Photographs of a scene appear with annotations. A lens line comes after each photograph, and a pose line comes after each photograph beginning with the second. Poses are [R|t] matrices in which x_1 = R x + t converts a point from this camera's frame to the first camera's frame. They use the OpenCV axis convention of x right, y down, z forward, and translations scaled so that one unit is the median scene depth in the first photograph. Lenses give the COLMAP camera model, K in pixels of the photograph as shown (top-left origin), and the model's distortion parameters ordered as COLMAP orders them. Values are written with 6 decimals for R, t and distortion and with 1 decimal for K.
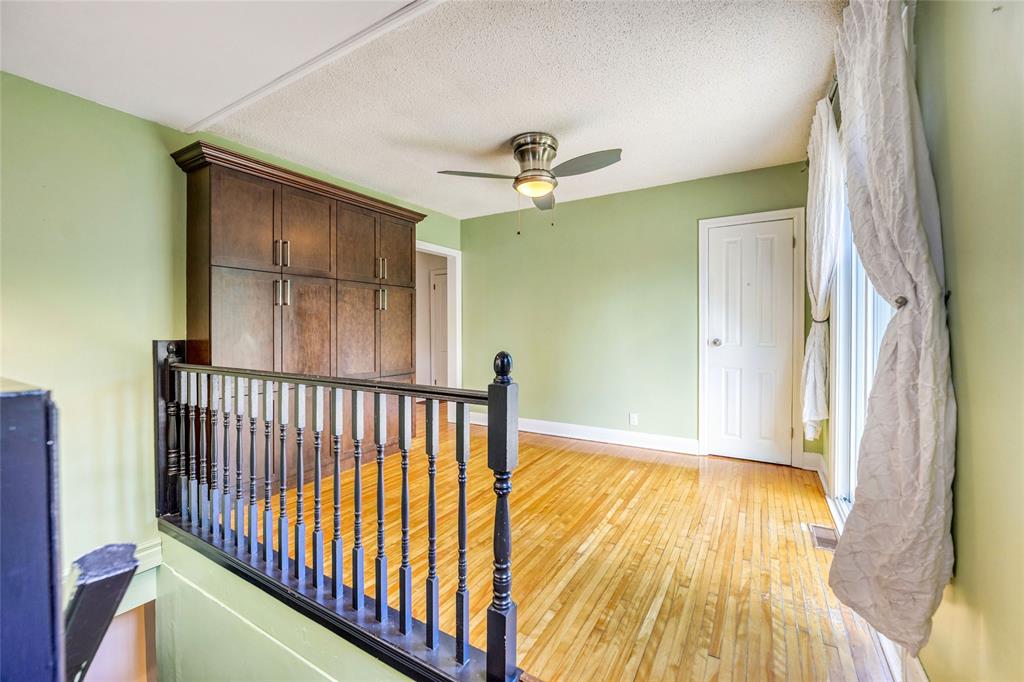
lens RADIAL K [[398.3, 0, 536.6], [0, 398.3, 336.5], [0, 0, 1]] dist [-0.000254, -0.000021]
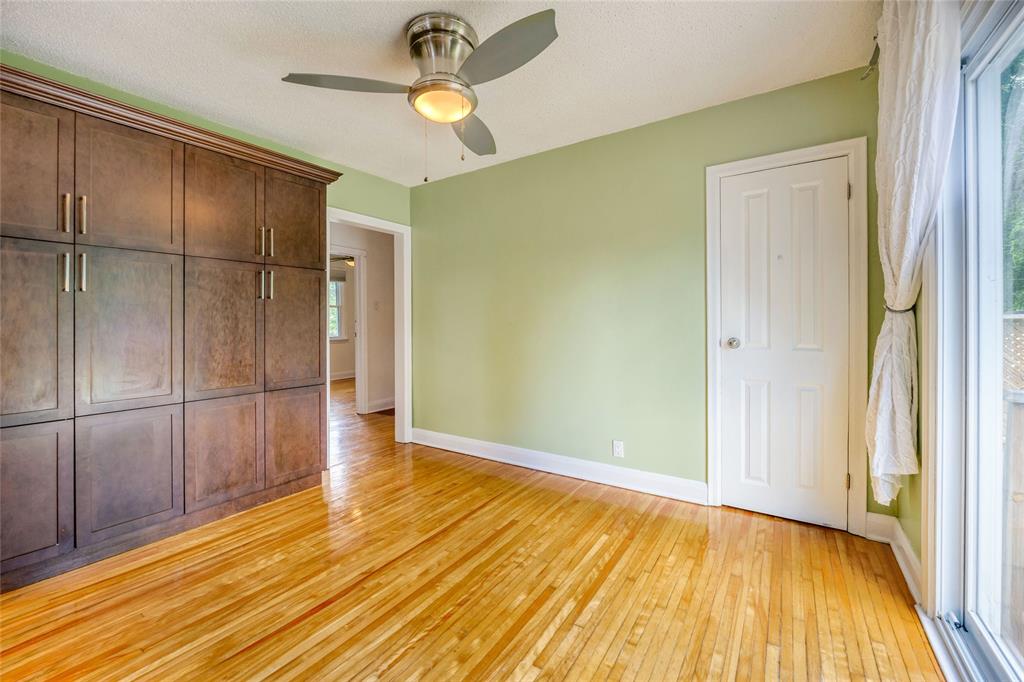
lens RADIAL K [[417.9, 0, 538.2], [0, 417.9, 330.7], [0, 0, 1]] dist [-0.003999, -0.000328]
pose [[0.999608, -0.002948, -0.027835, 0.162285], [0.002847, 0.999989, -0.003665, -0.005785], [0.027846, 0.003584, 0.999606, 0.321111]]
